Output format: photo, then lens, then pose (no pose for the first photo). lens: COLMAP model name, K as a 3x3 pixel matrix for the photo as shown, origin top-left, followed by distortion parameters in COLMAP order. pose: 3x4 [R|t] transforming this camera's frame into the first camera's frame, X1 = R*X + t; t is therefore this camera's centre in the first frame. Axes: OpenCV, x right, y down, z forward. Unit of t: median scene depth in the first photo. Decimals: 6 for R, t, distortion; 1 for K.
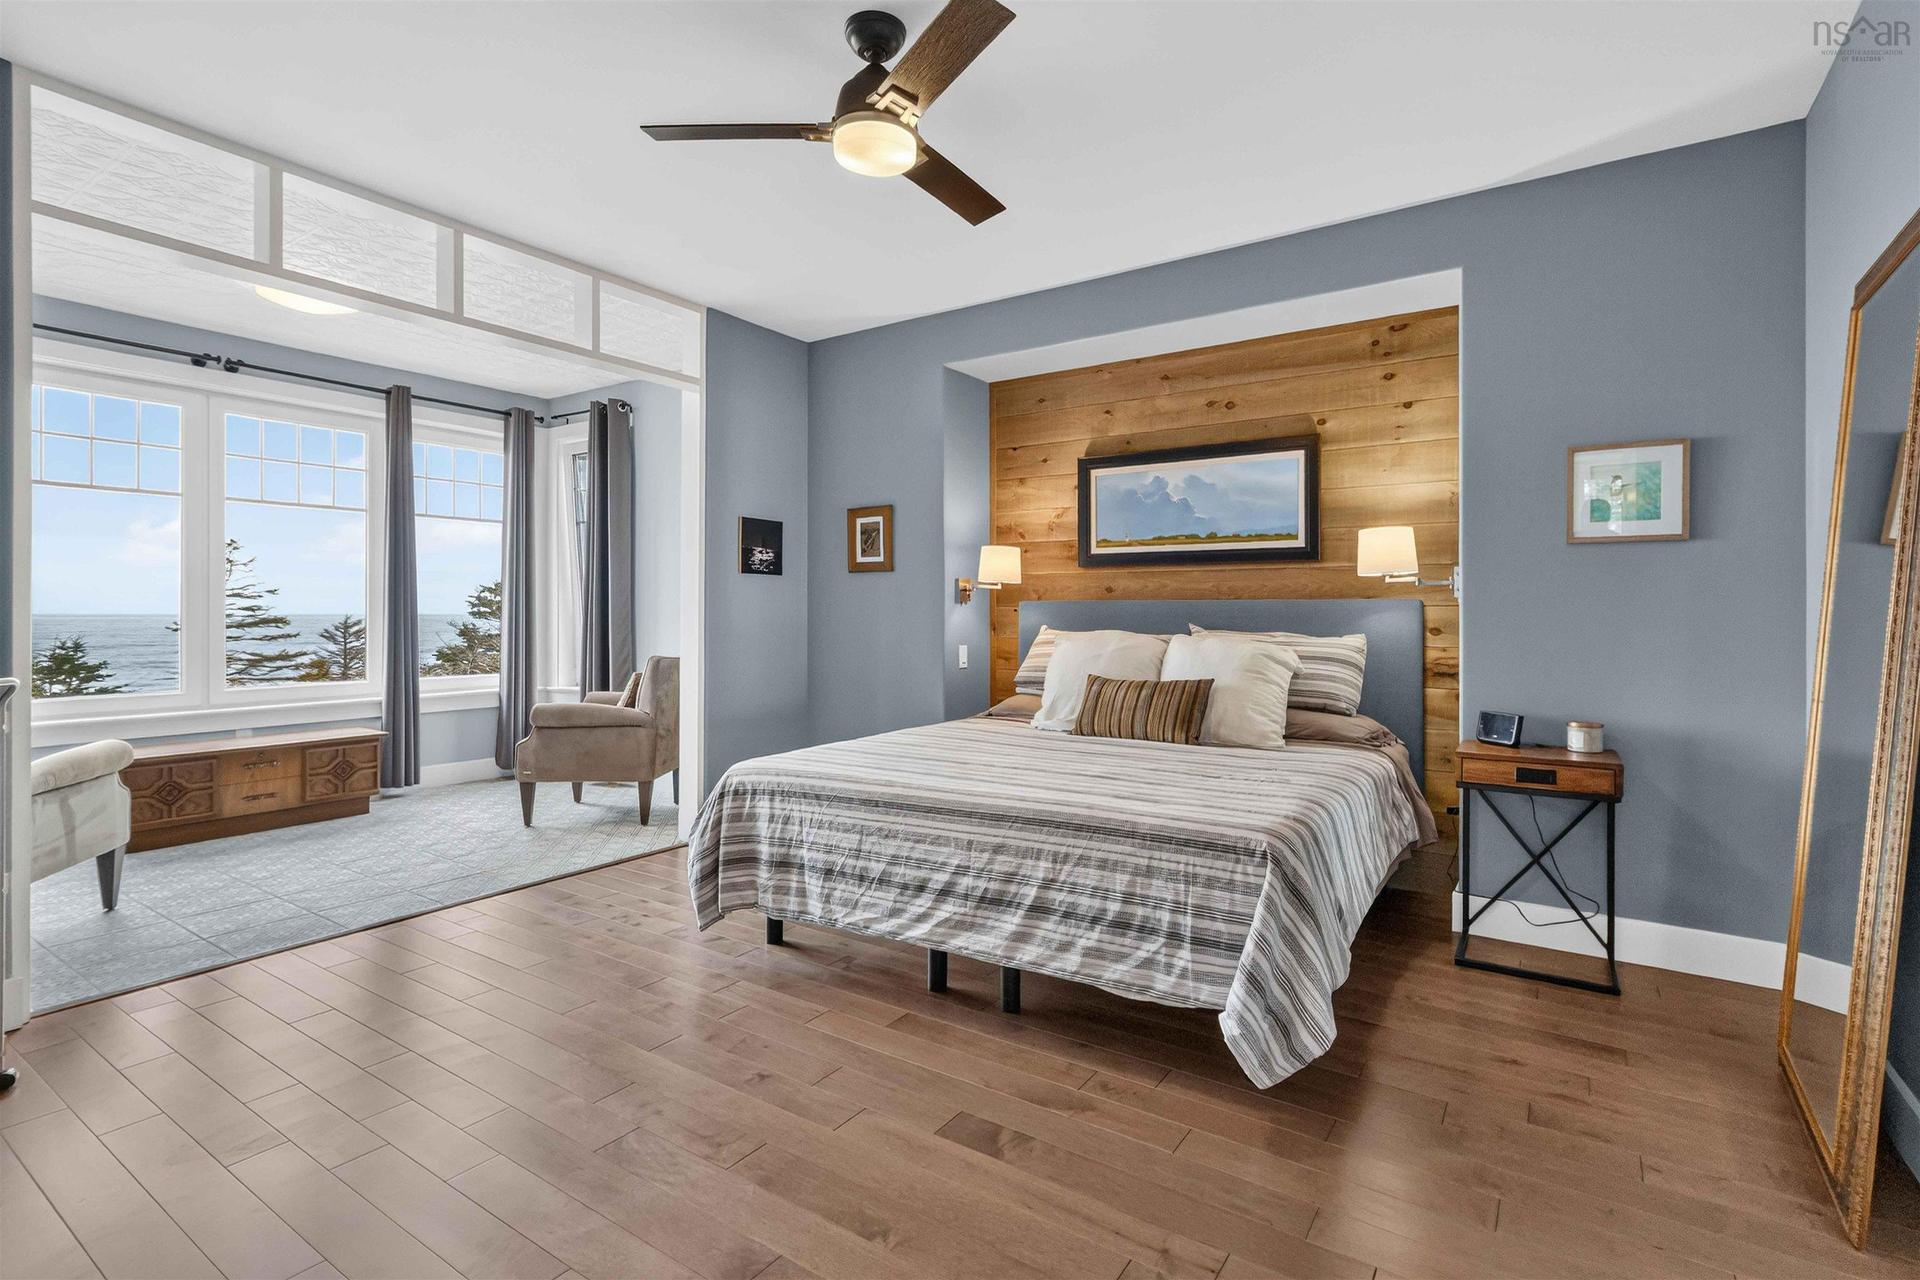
lens RADIAL K [[911.0, 0, 964.1], [0, 911.0, 592.3], [0, 0, 1]] dist [0.004405, 0.000629]
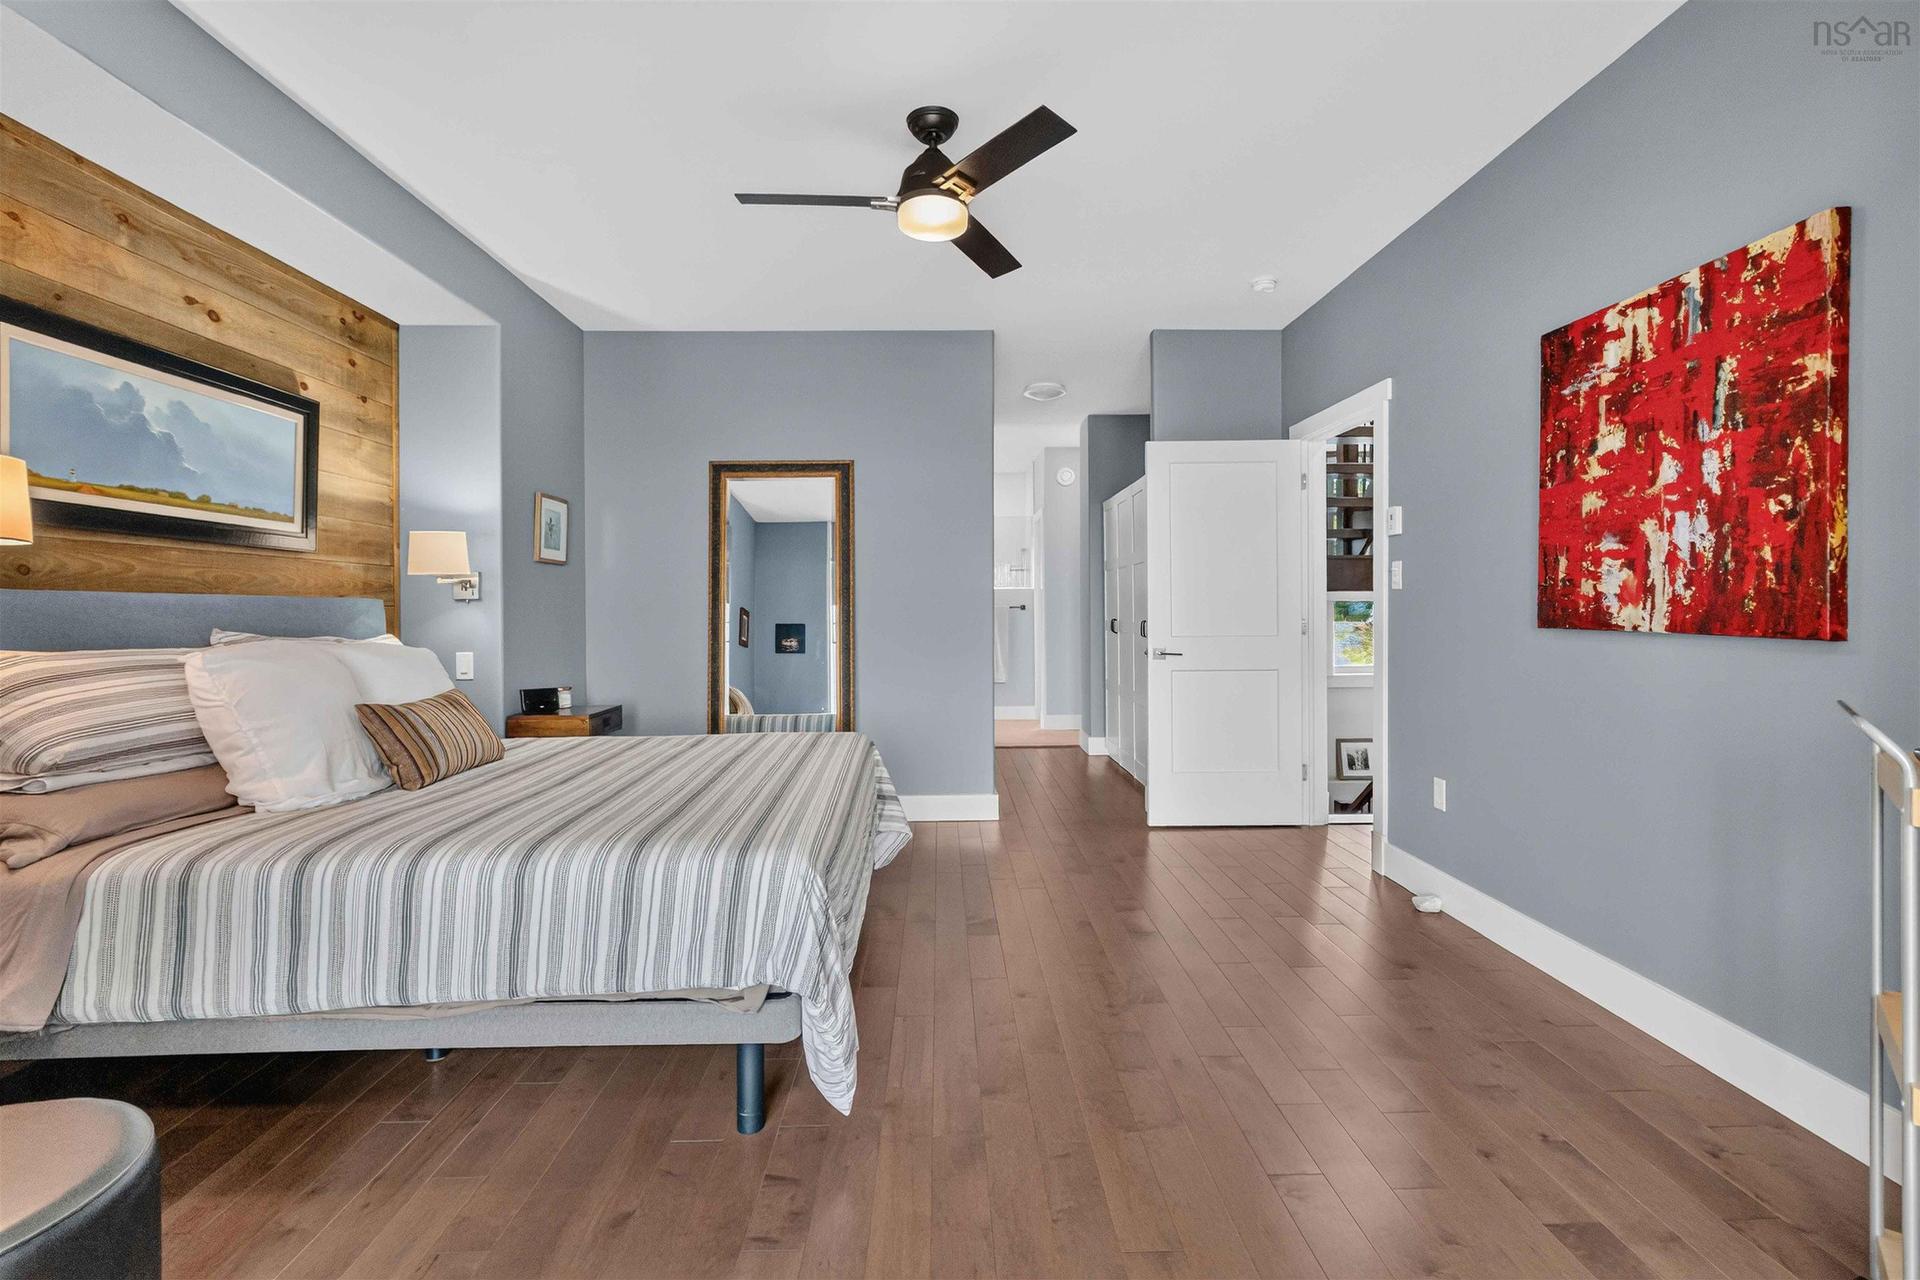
lens RADIAL K [[897.8, 0, 965.2], [0, 897.8, 623.7], [0, 0, 1]] dist [0.002684, 0.001103]
pose [[-0.585366, -0.006080, 0.810747, -0.606946], [-0.009884, 0.999951, 0.000363, 0.024361], [-0.810709, -0.007801, -0.585397, 0.940249]]
